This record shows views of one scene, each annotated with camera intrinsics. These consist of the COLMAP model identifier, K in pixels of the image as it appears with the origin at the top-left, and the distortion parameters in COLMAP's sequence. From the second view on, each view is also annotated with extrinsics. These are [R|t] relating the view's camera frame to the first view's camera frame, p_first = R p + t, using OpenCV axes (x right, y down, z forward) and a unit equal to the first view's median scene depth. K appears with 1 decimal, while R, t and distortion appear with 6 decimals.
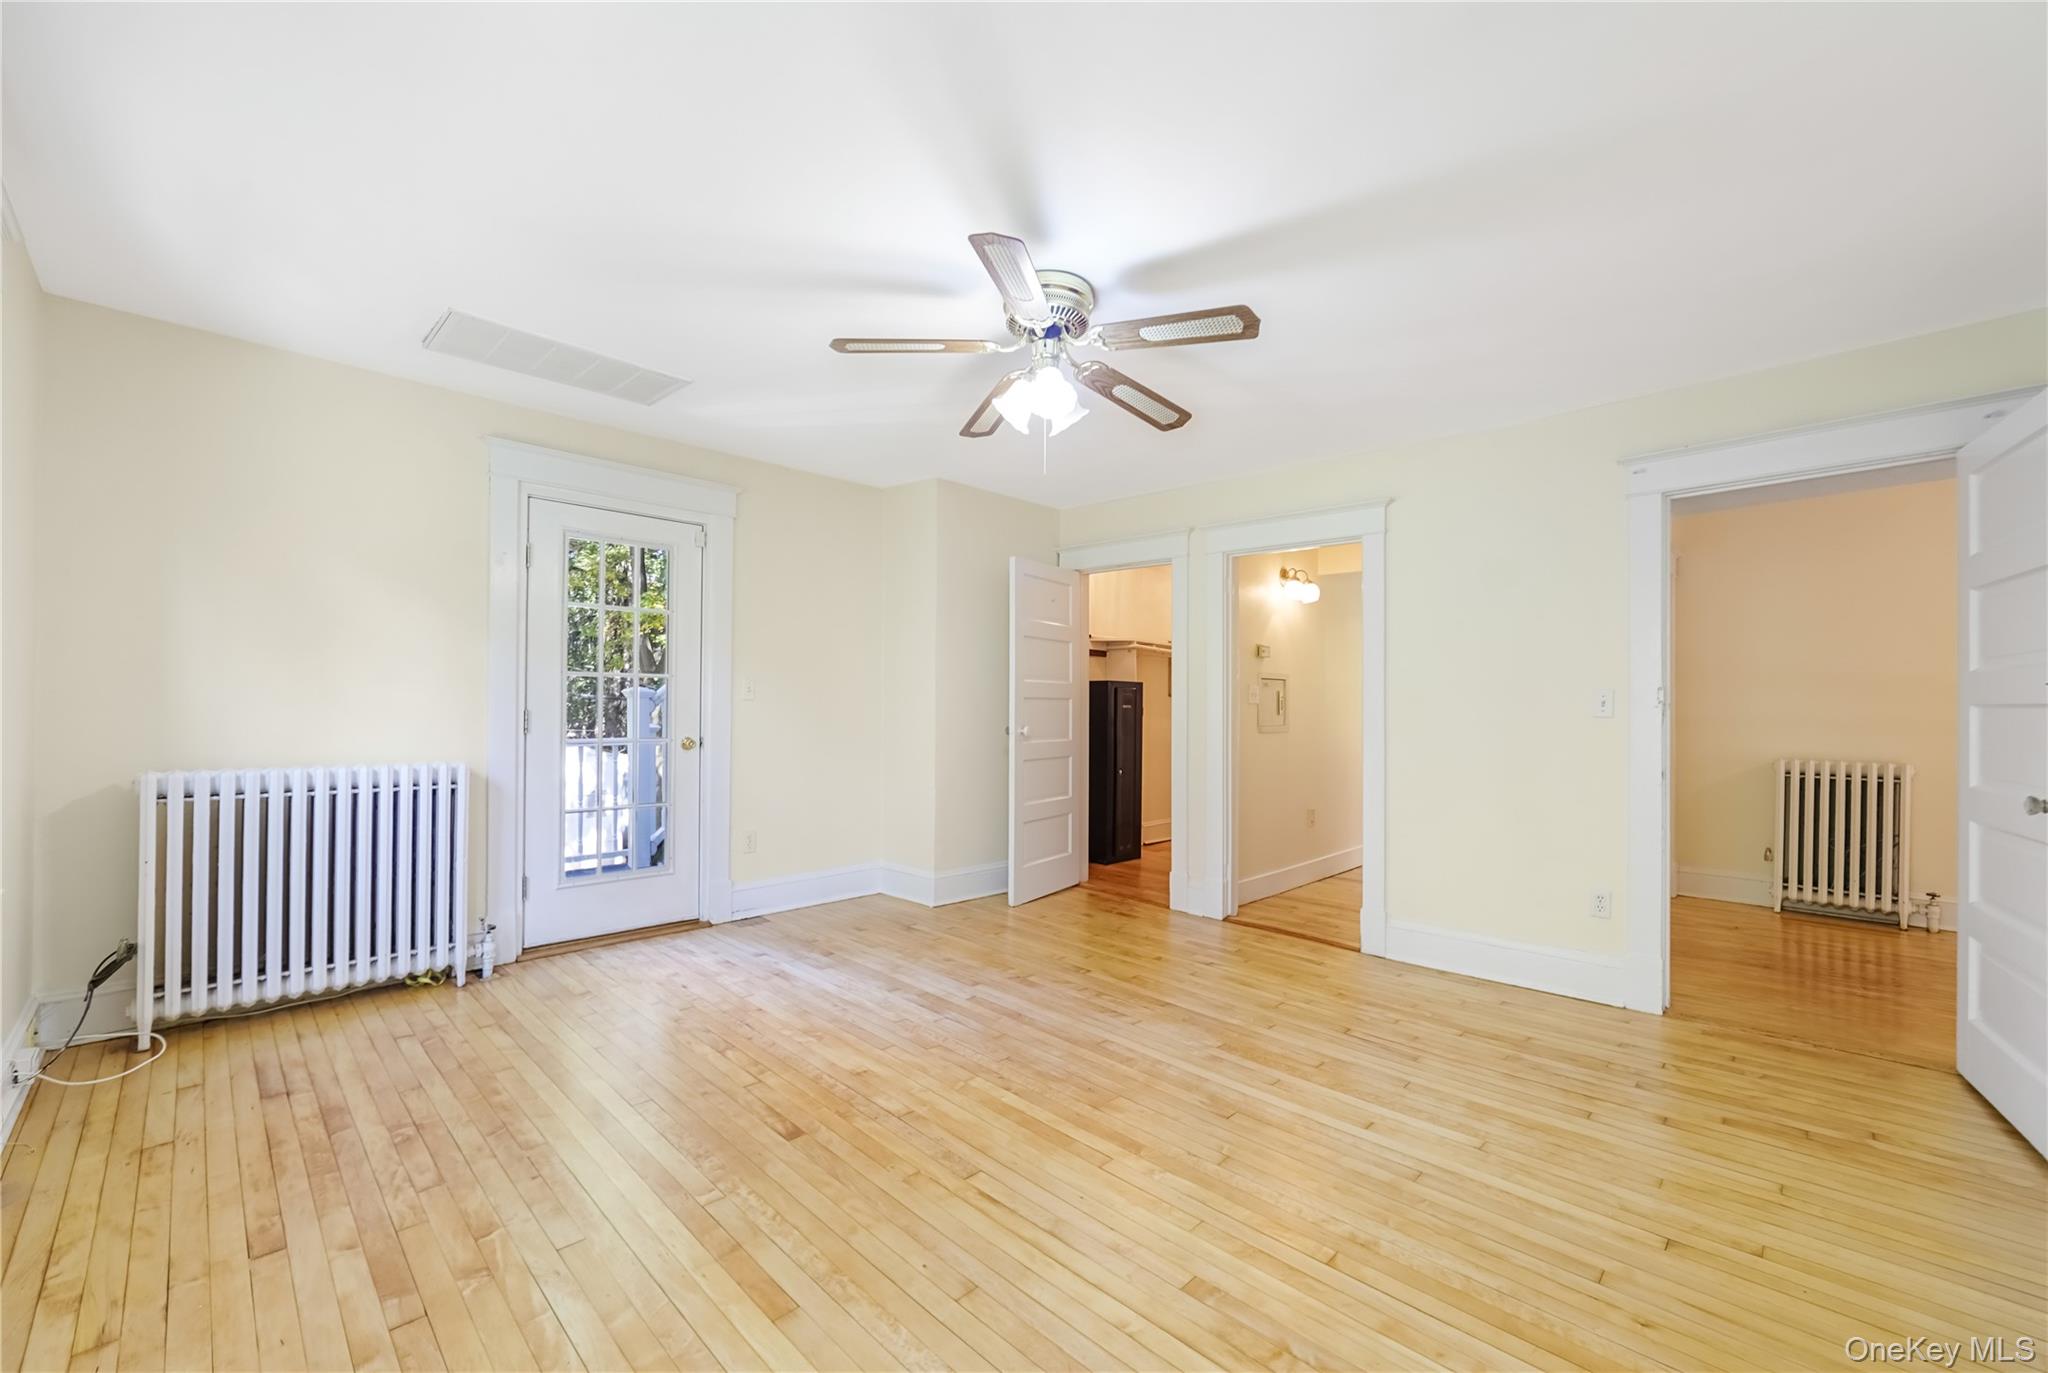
lens RADIAL K [[817.7, 0, 1009.9], [0, 817.7, 702.0], [0, 0, 1]] dist [-0.010871, -0.000214]
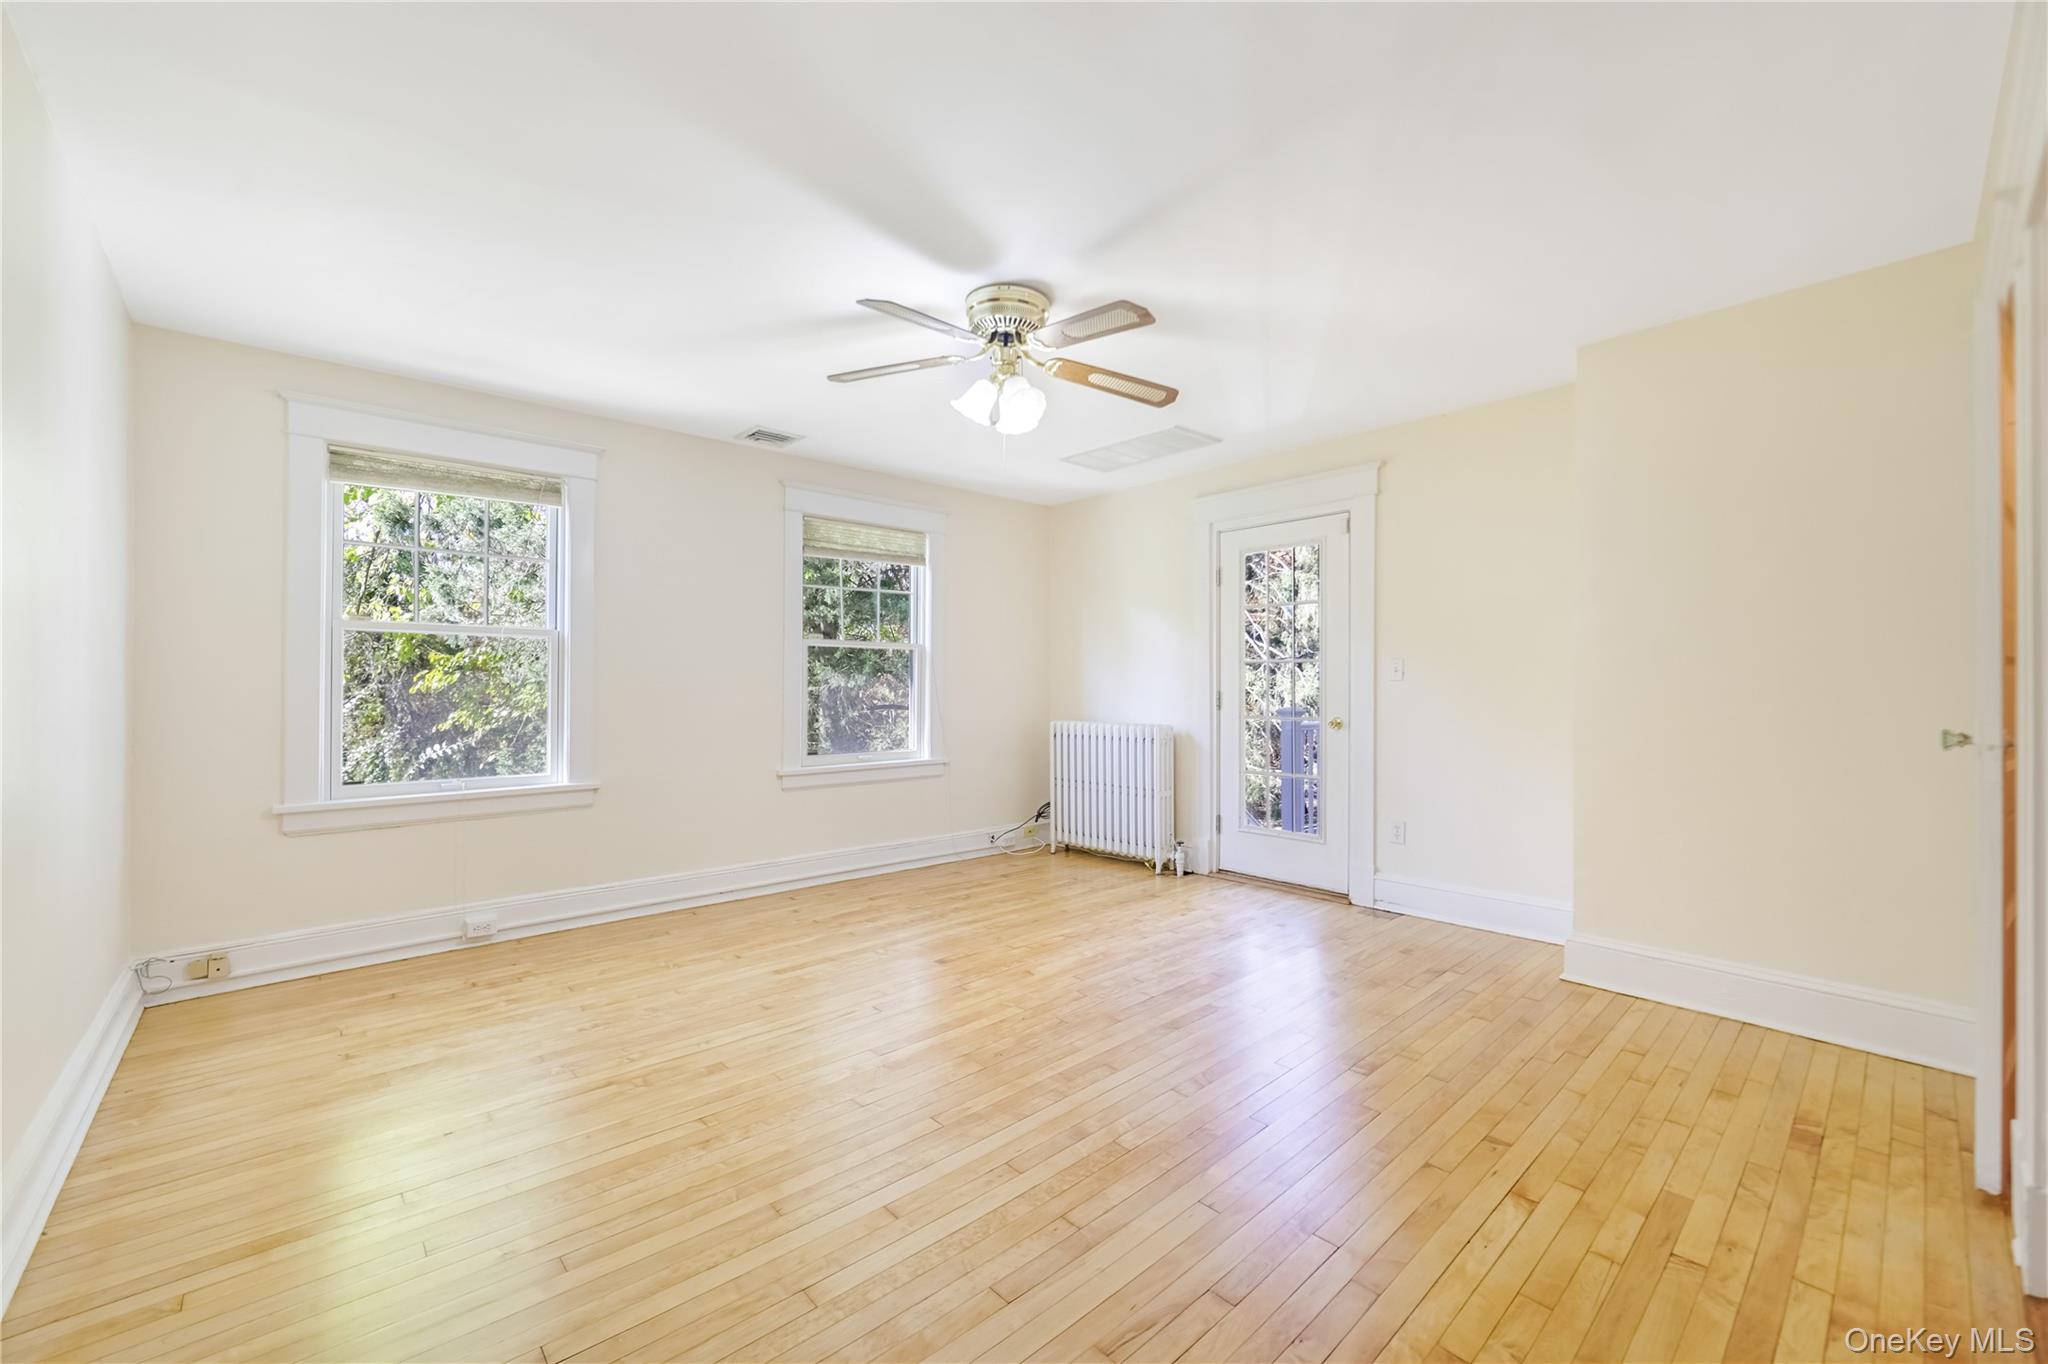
lens RADIAL K [[817.7, 0, 1010.7], [0, 817.7, 682.9], [0, 0, 1]] dist [-0.010871, -0.000214]
pose [[-0.054921, -0.015547, -0.998370, 1.024442], [0.005800, 0.999857, -0.015890, 0.020012], [0.998474, -0.006663, -0.054823, 0.970500]]
